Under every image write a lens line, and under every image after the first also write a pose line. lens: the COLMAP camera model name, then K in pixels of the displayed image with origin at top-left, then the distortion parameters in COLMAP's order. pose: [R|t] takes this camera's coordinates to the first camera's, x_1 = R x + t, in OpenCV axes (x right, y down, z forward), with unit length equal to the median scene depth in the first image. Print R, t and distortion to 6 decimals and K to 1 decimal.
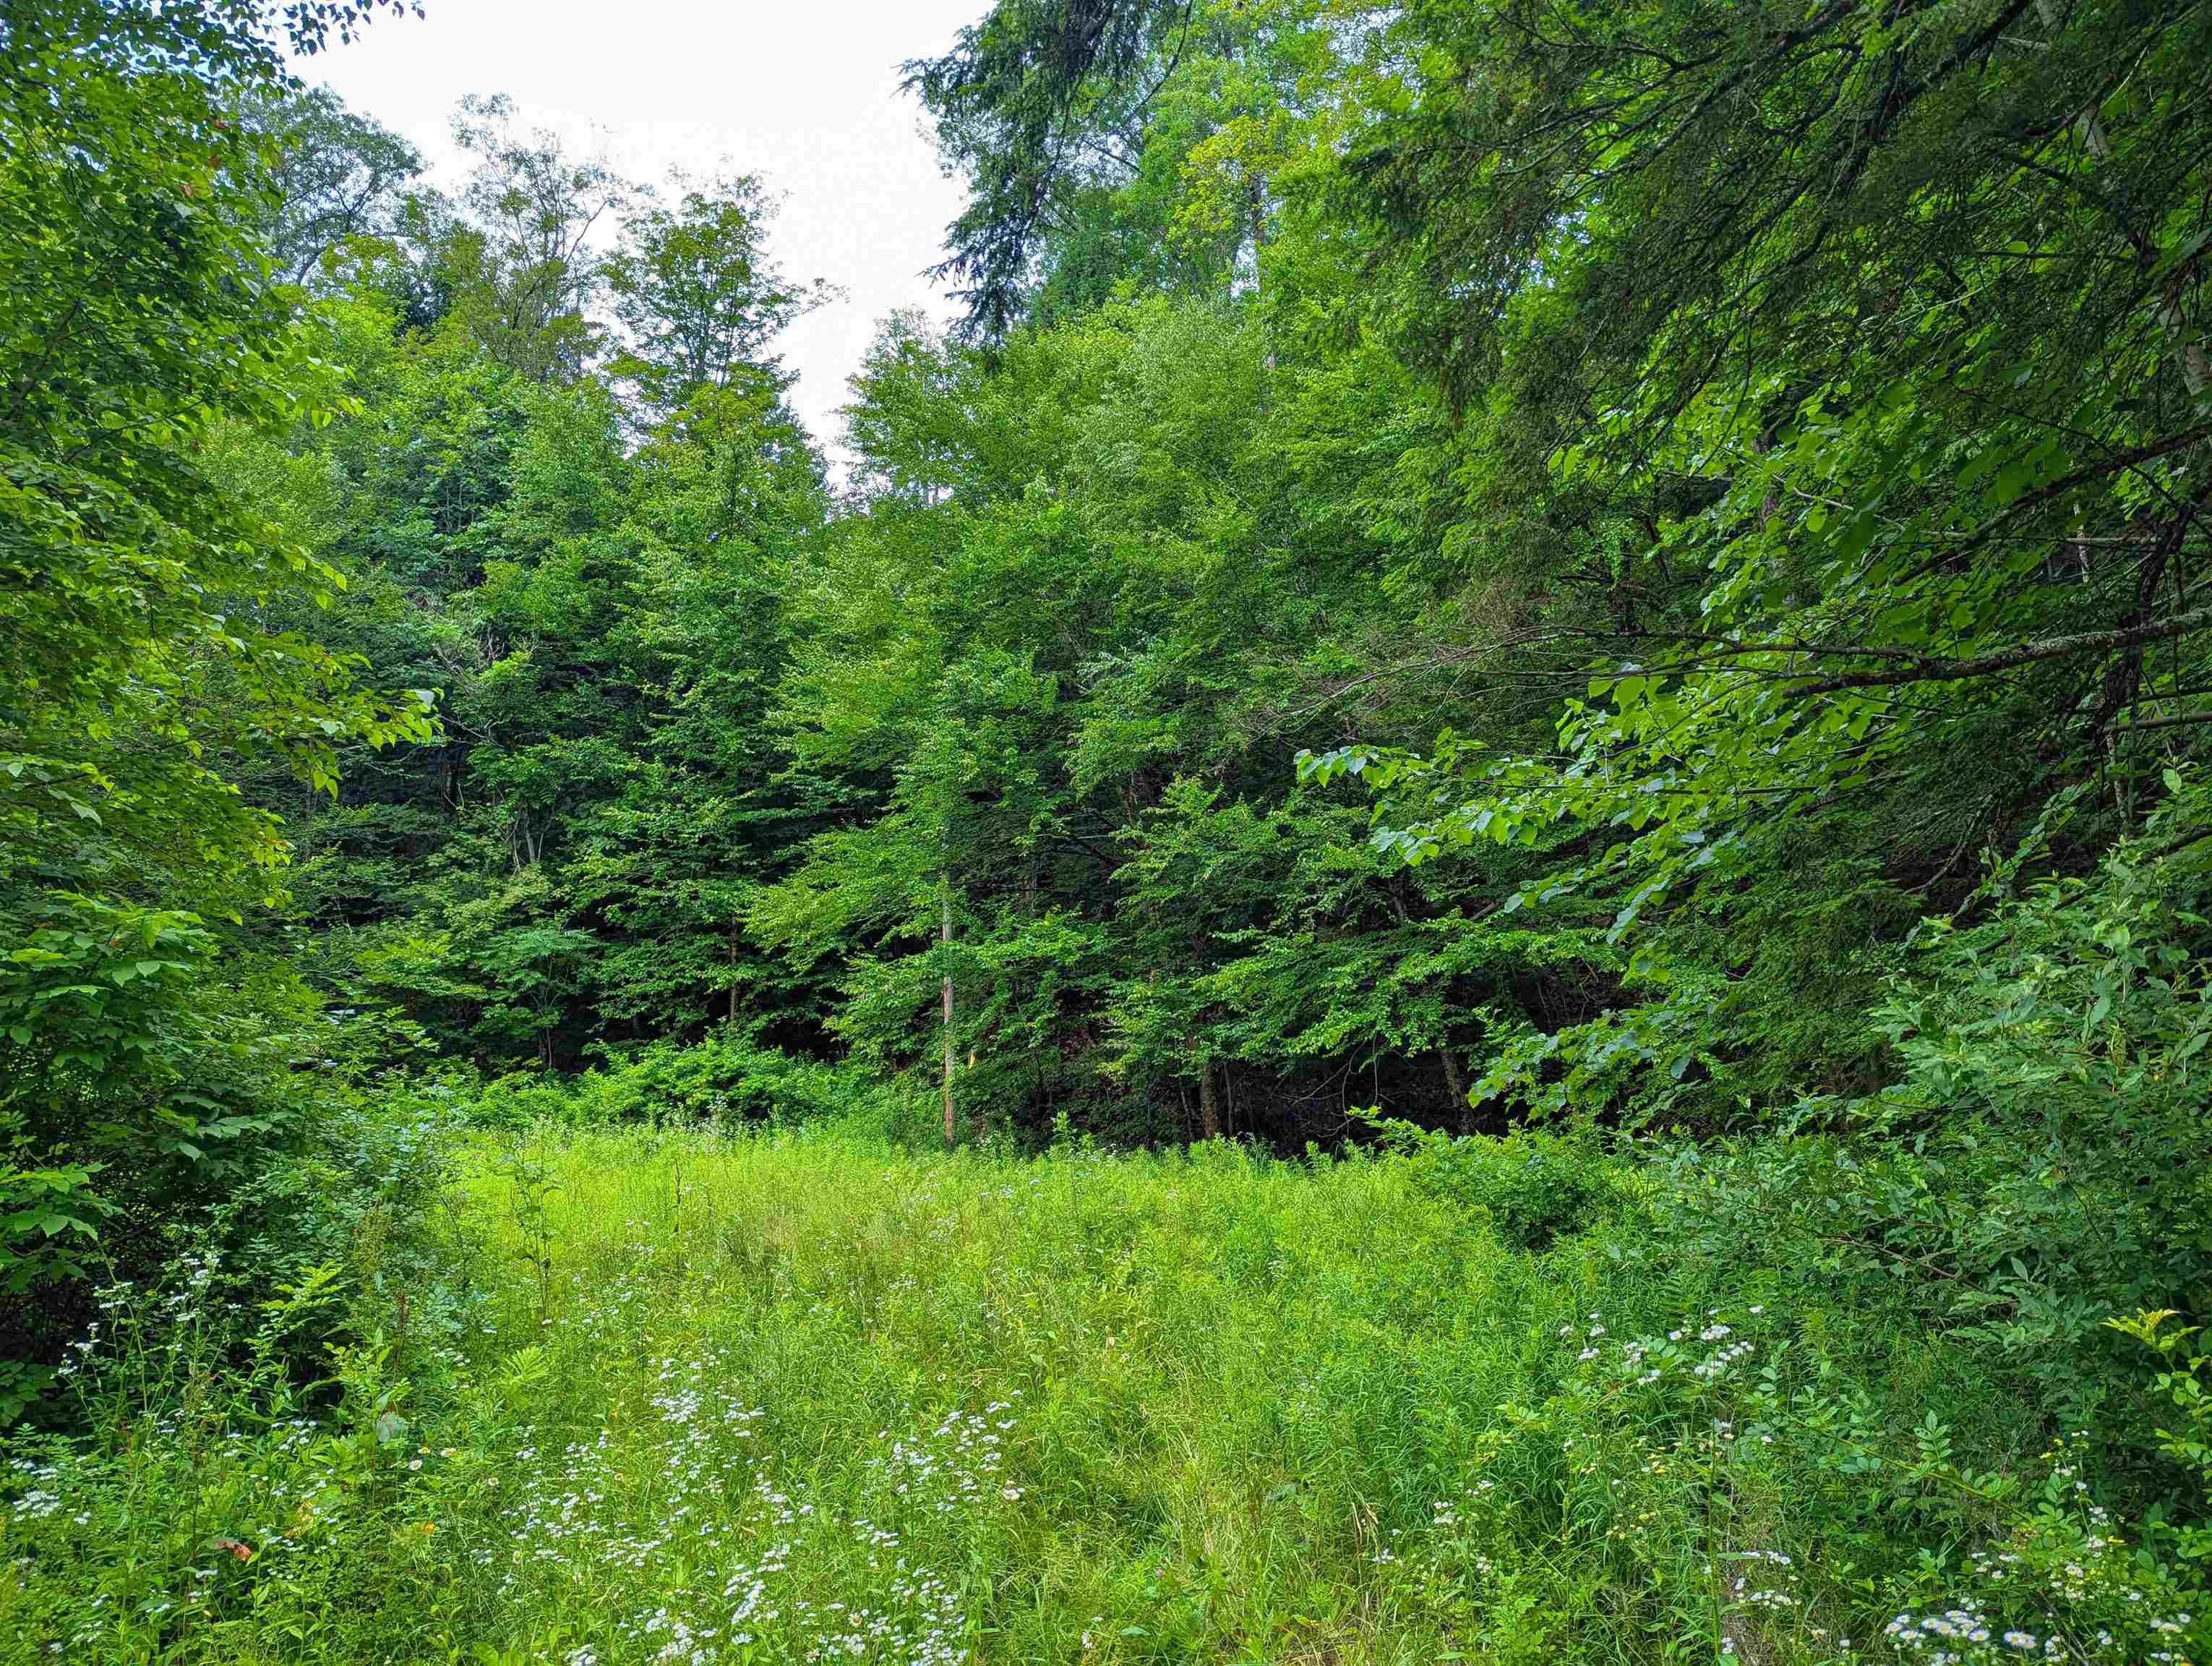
lens RADIAL K [[1495.8, 0, 1113.8], [0, 1495.8, 822.1], [0, 0, 1]] dist [-0.019530, -0.001799]
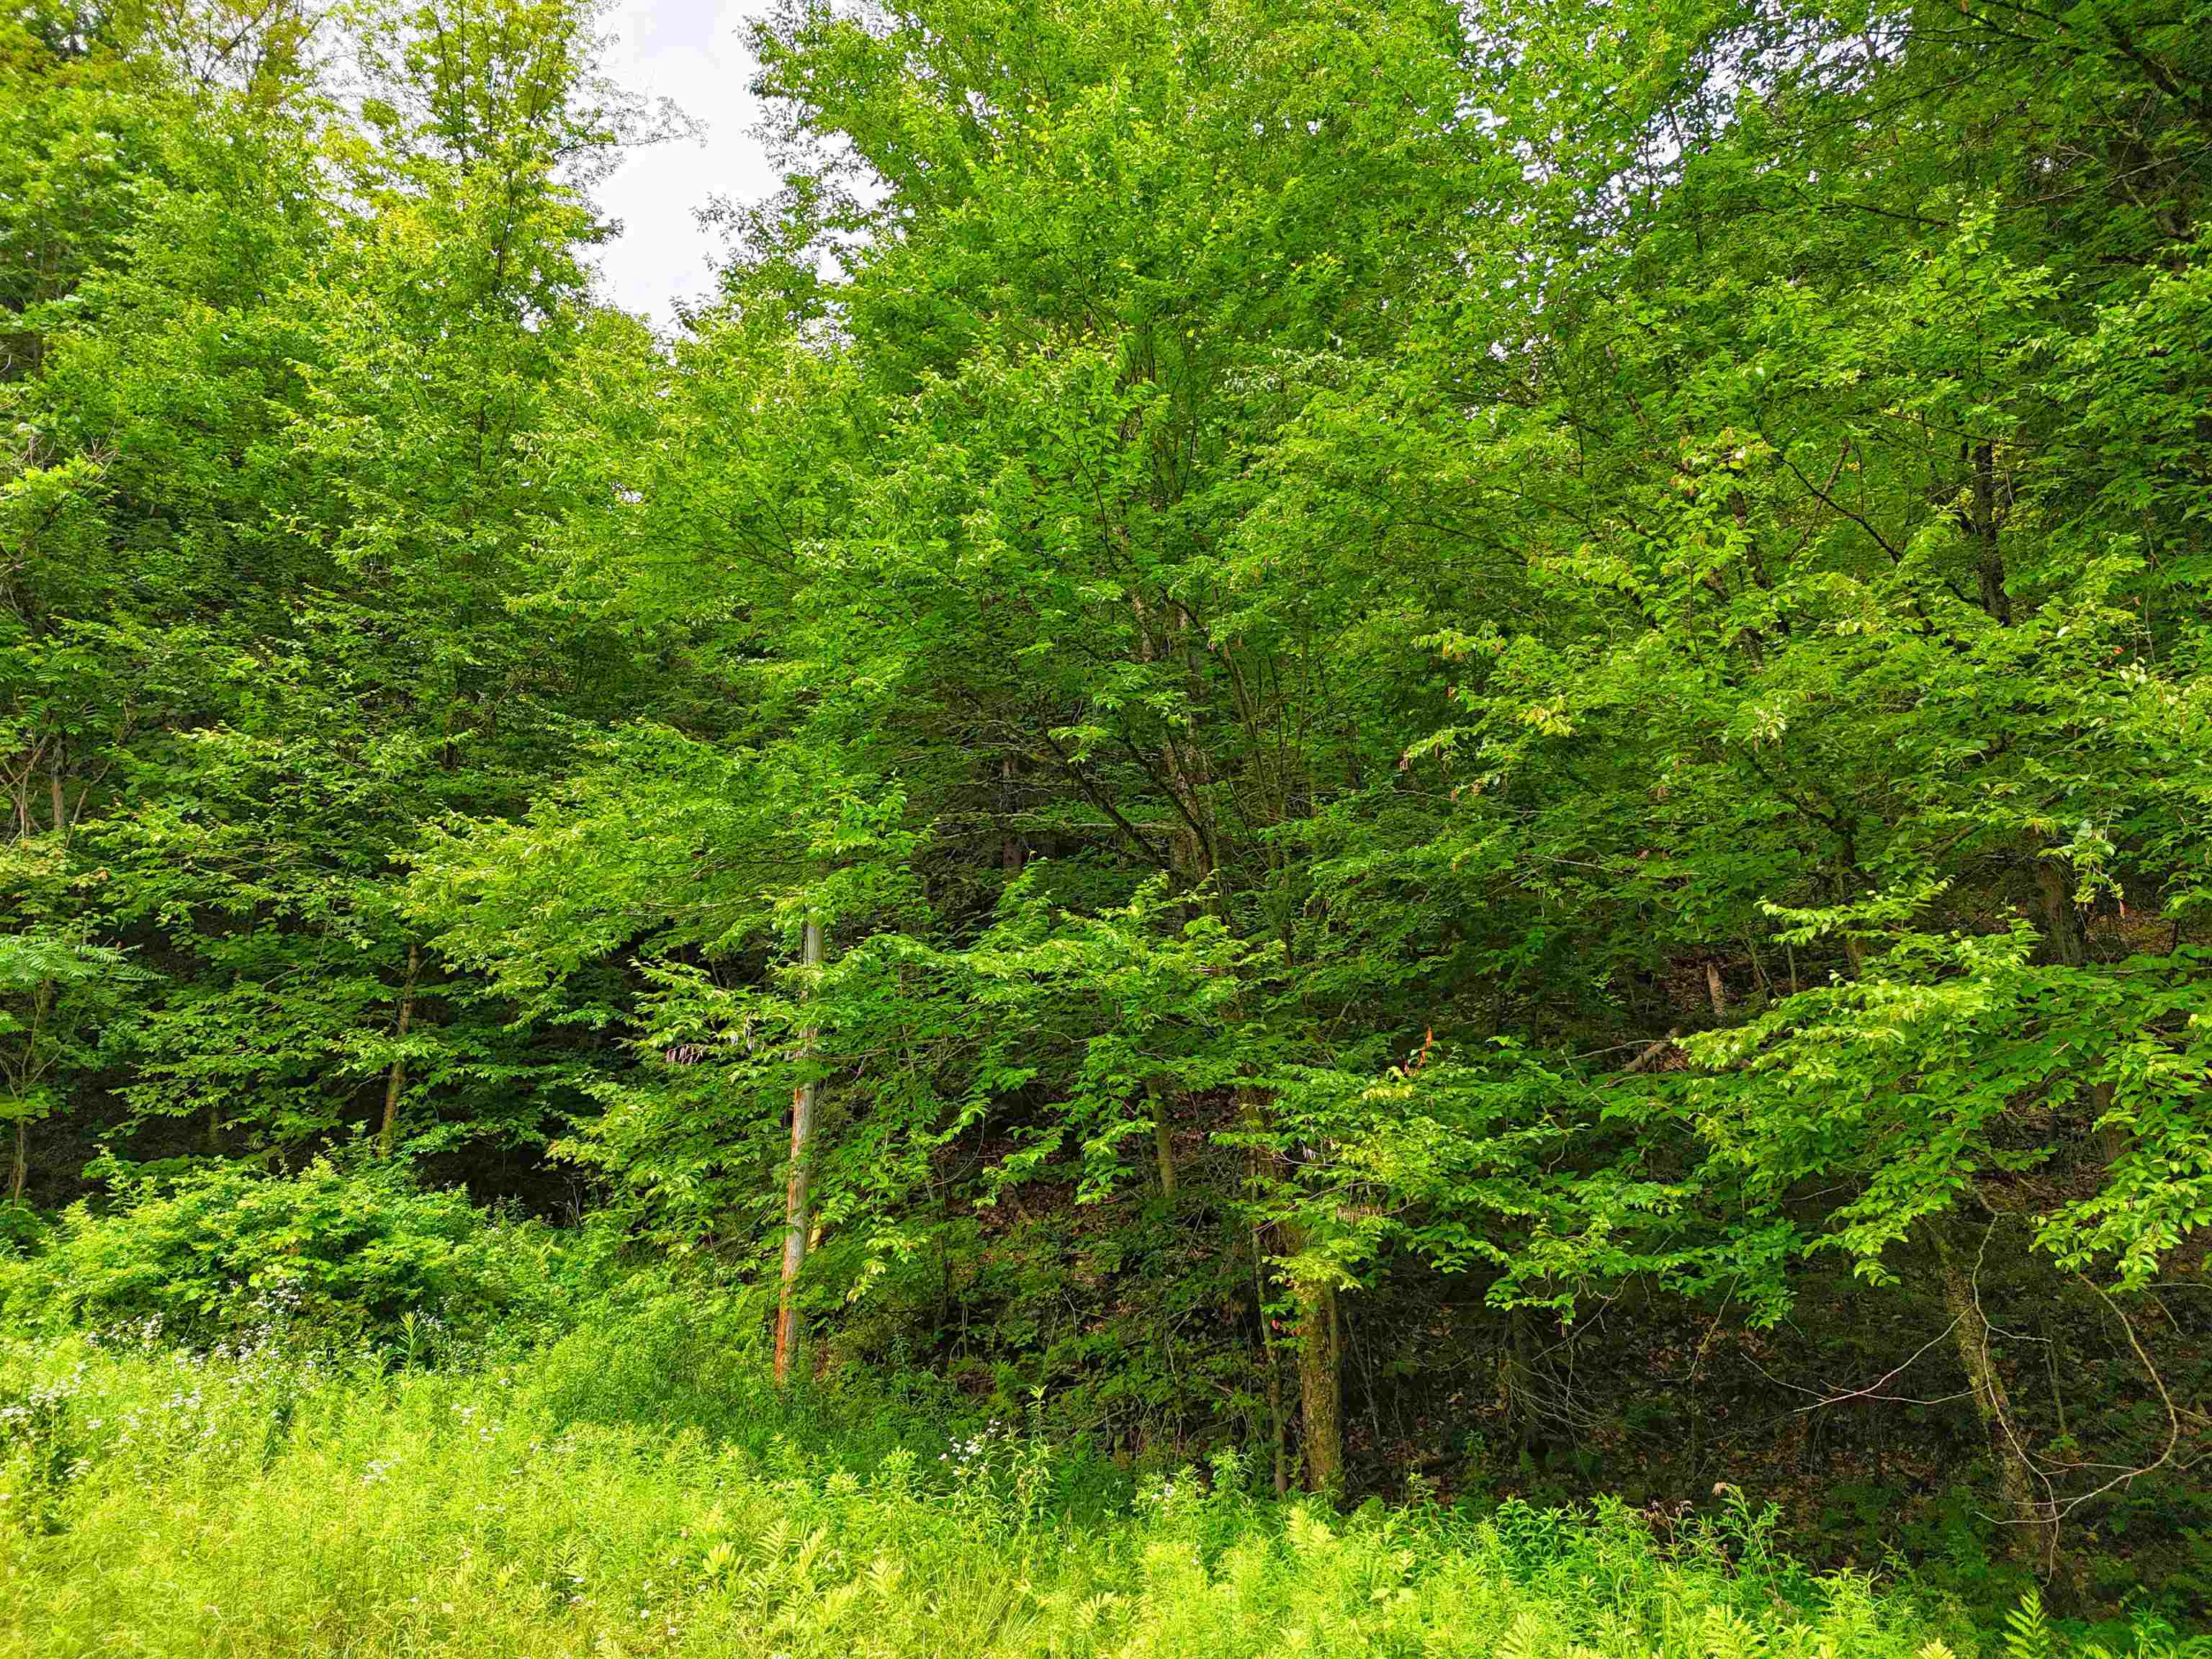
lens RADIAL K [[1554.8, 0, 1094.1], [0, 1554.8, 856.9], [0, 0, 1]] dist [0.031362, -0.036009]
pose [[0.987512, 0.098300, 0.123117, -0.076152], [-0.086534, 0.991463, -0.097533, 0.065082], [-0.131653, 0.085661, 0.987588, 0.385518]]
